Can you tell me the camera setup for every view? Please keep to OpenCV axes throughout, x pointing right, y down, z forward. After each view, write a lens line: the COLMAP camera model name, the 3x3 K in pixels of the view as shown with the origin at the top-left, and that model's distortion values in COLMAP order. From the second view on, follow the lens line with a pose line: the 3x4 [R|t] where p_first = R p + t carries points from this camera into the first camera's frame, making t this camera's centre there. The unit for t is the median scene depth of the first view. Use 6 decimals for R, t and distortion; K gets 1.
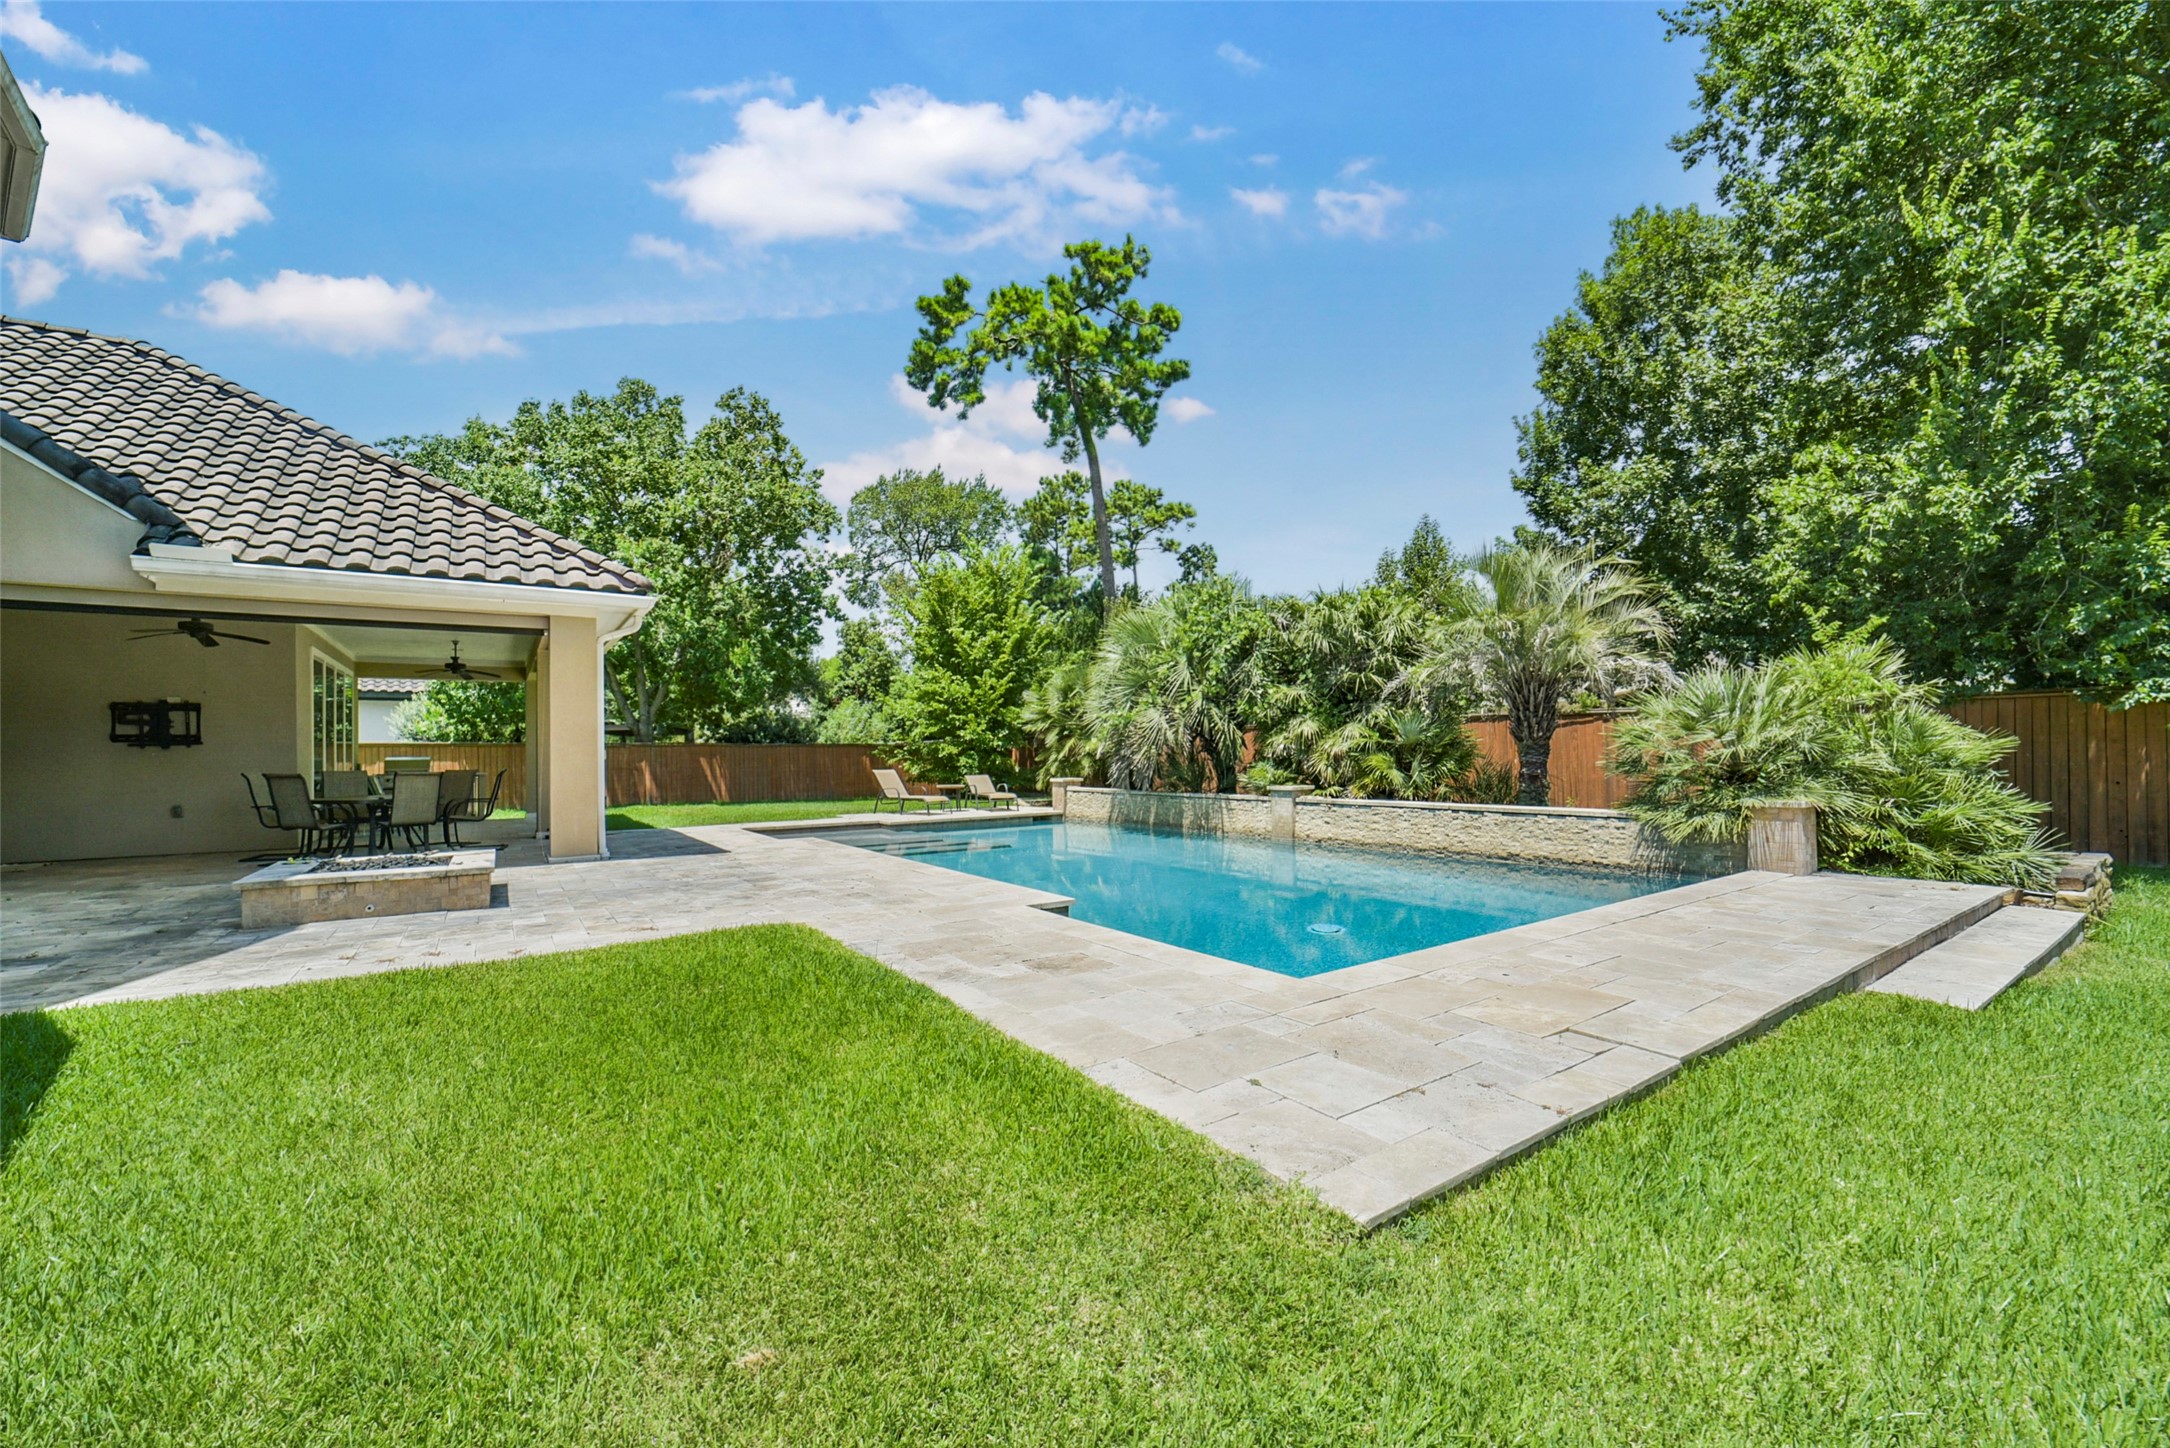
lens RADIAL K [[863.2, 0, 1084.9], [0, 863.2, 753.7], [0, 0, 1]] dist [-0.015351, 0.000056]
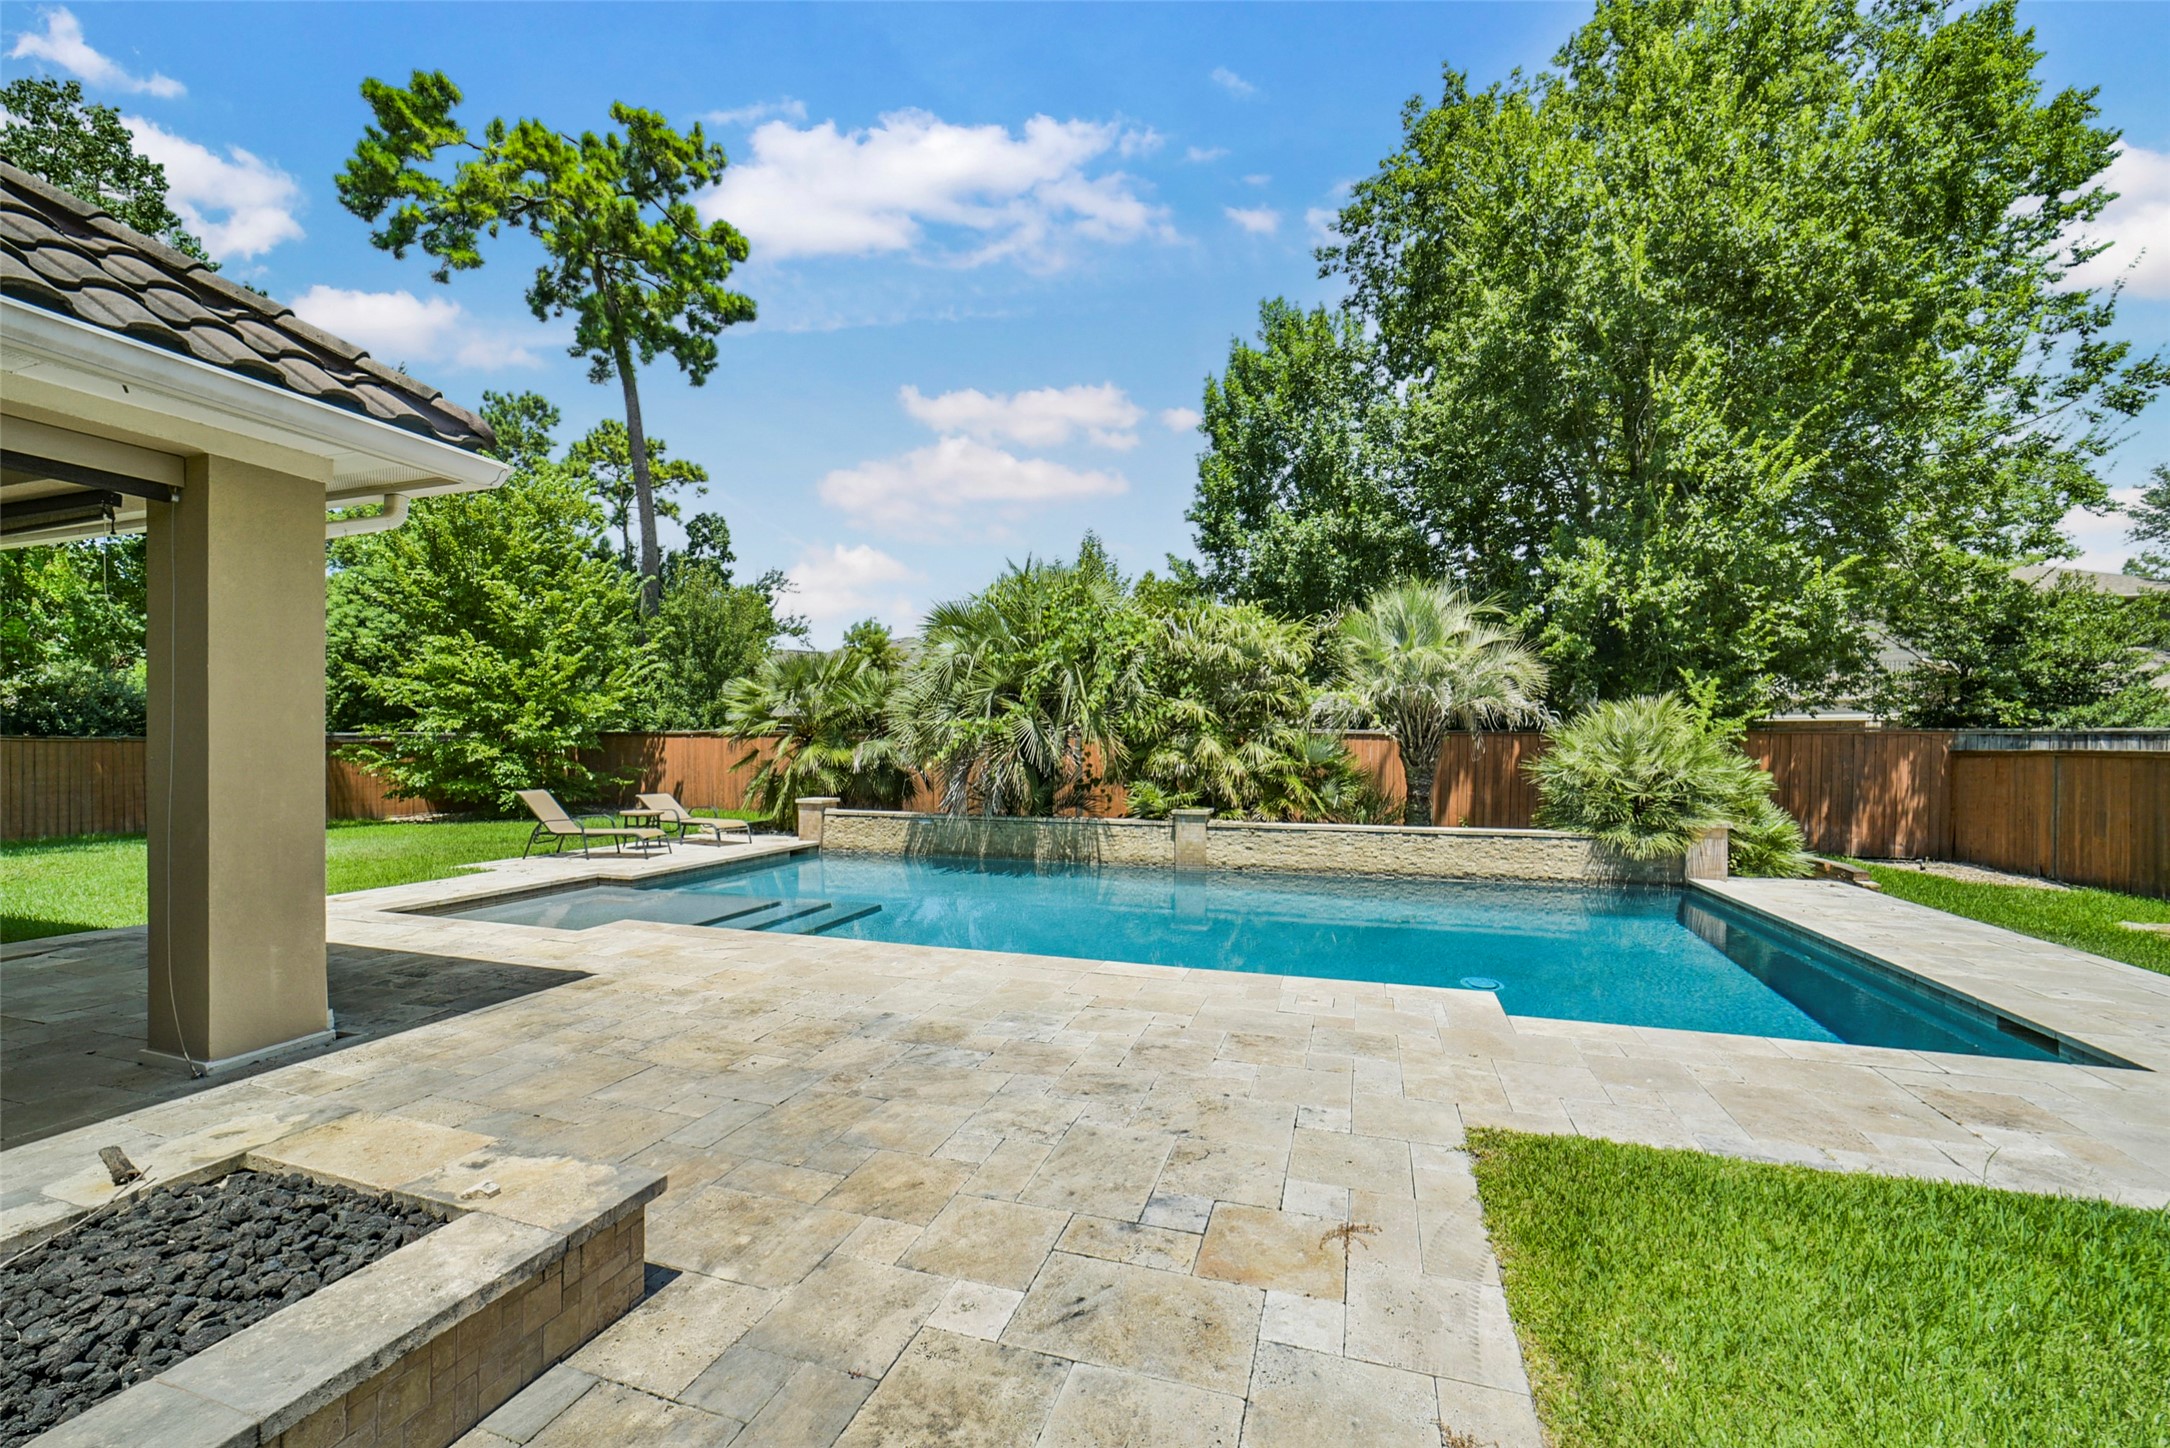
lens RADIAL K [[864.1, 0, 1081.3], [0, 864.1, 759.3], [0, 0, 1]] dist [-0.017717, 0.007253]
pose [[0.798091, 0.006187, 0.602505, -0.159527], [-0.012623, 0.999900, 0.006452, -0.007981], [-0.602404, -0.012755, 0.798089, 0.128430]]
